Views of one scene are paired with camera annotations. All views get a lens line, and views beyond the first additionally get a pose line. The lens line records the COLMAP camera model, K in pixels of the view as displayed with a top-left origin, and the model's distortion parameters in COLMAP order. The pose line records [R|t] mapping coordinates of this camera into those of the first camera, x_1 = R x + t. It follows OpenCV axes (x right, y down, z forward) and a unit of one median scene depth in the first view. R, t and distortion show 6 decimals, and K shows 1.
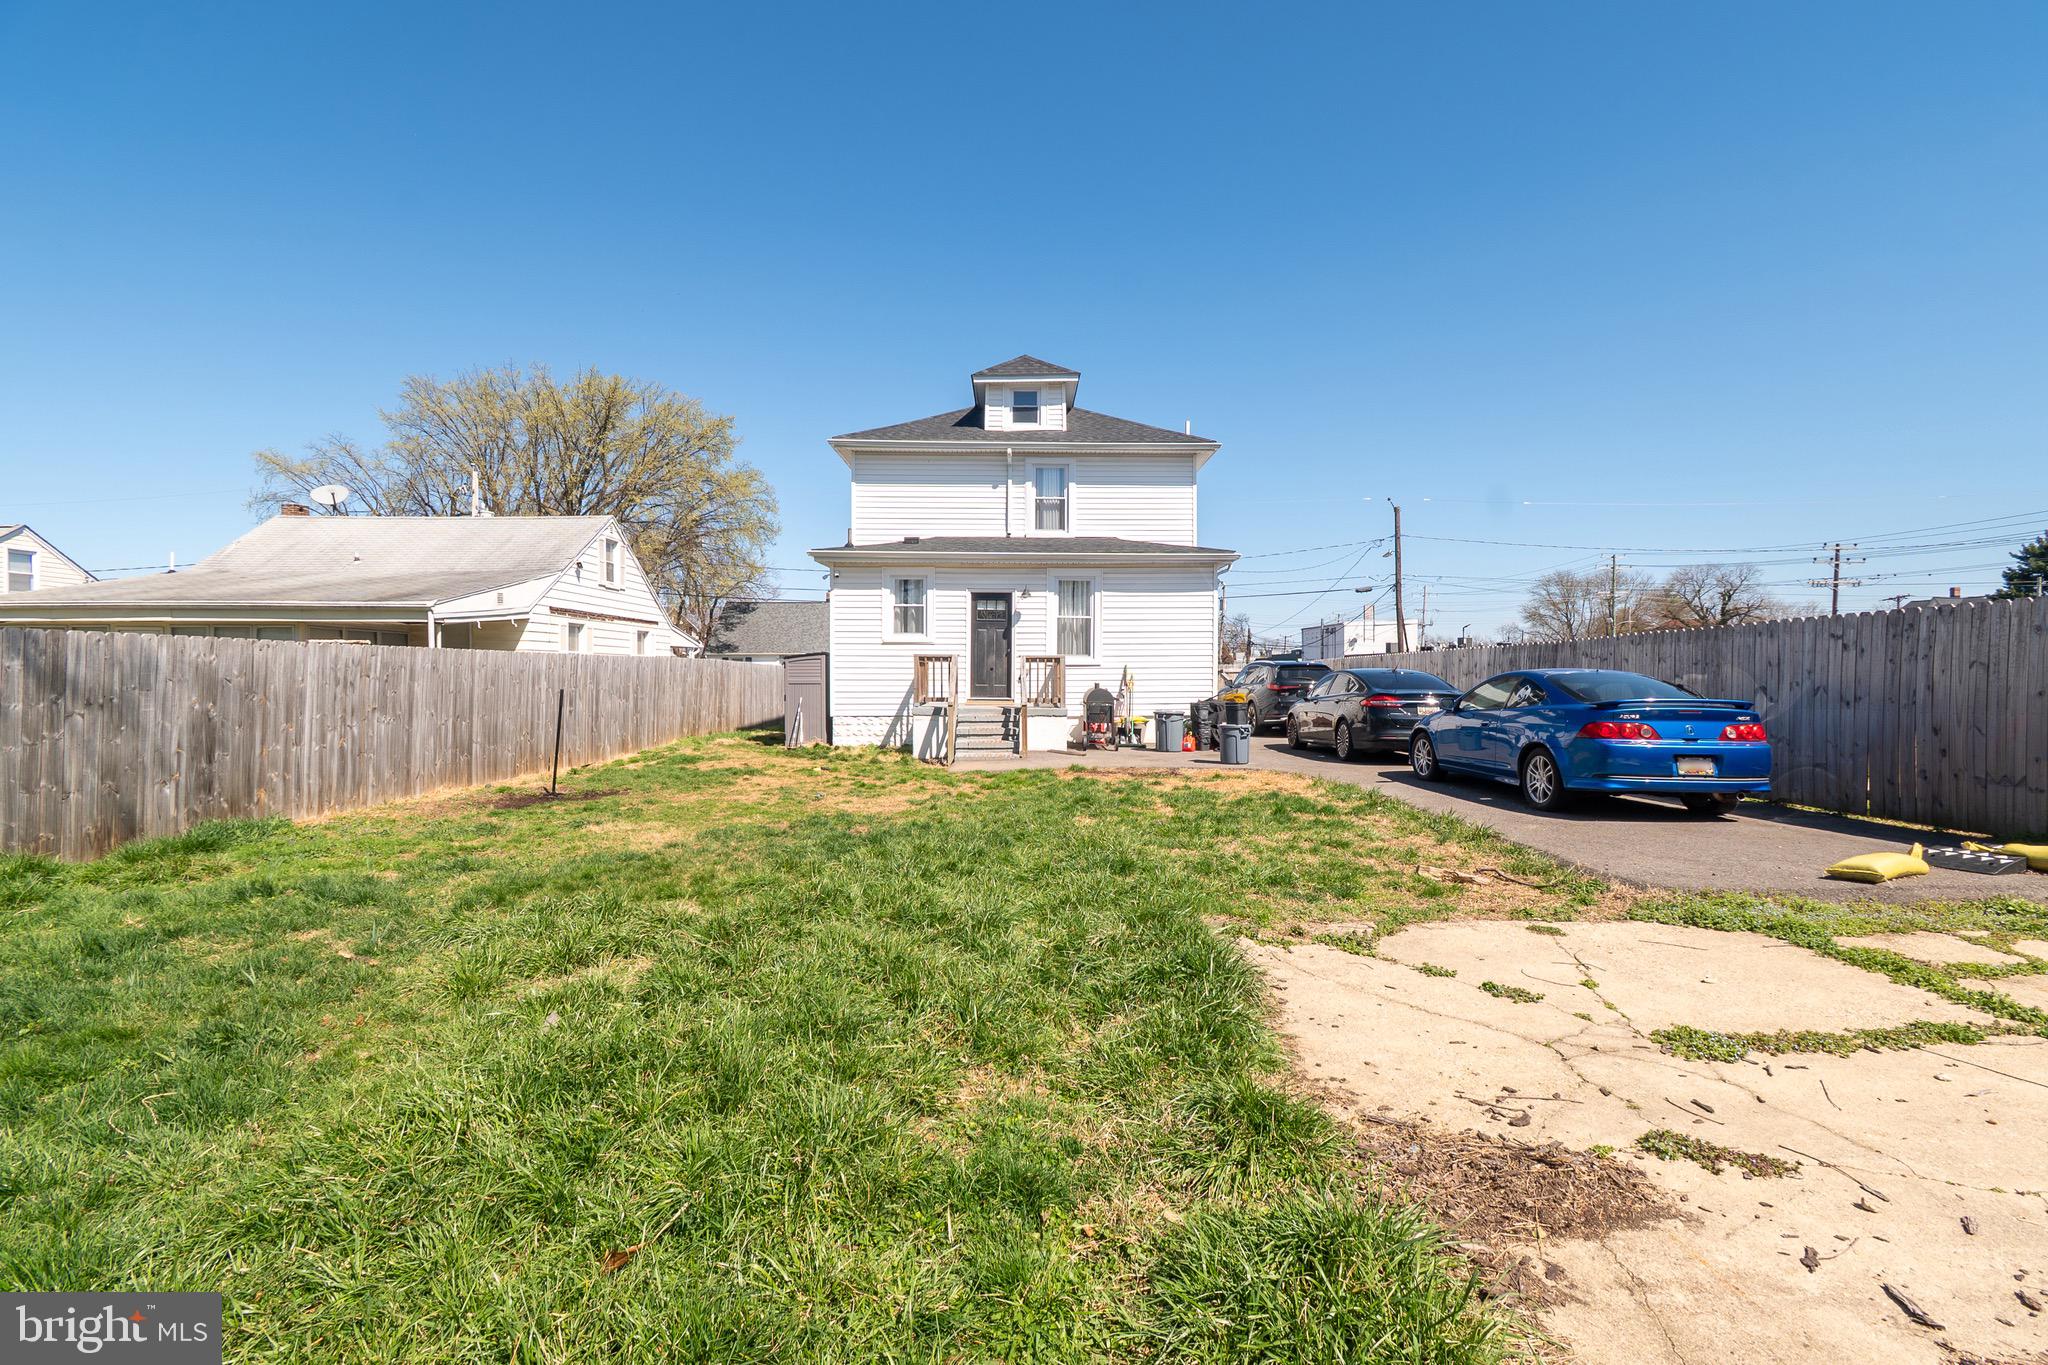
lens RADIAL K [[907.3, 0, 1025.6], [0, 907.3, 676.1], [0, 0, 1]] dist [0.009291, -0.005053]
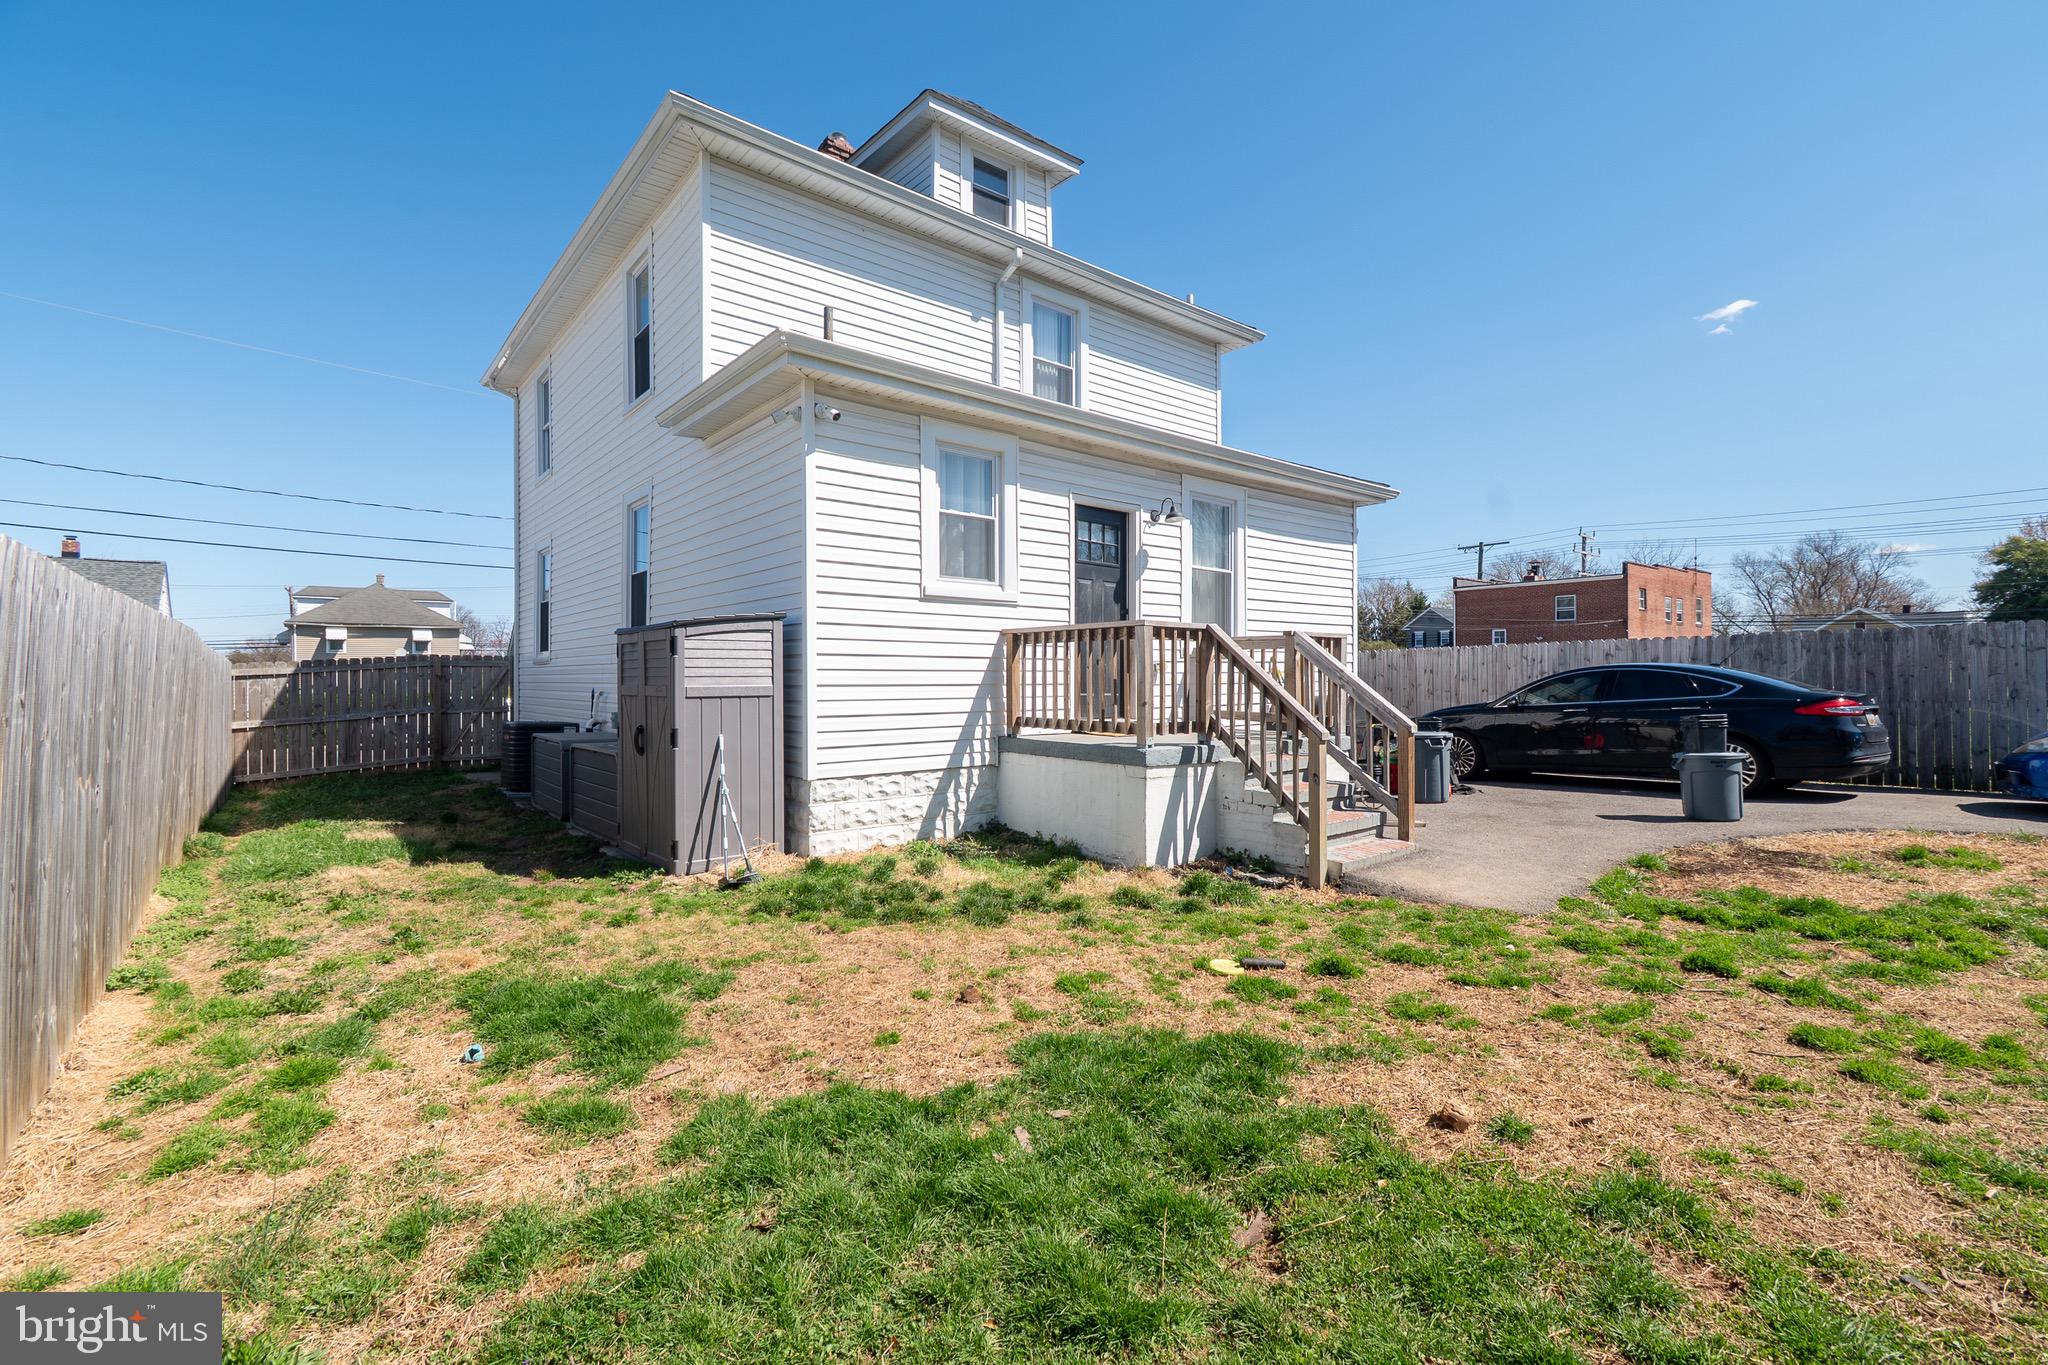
lens RADIAL K [[907.3, 0, 1020.4], [0, 907.3, 683.7], [0, 0, 1]] dist [0.009291, -0.005053]
pose [[0.771314, -0.006365, 0.636423, -0.388131], [0.008513, 0.999964, -0.000317, 0.003701], [-0.636397, 0.005663, 0.771341, 0.645814]]
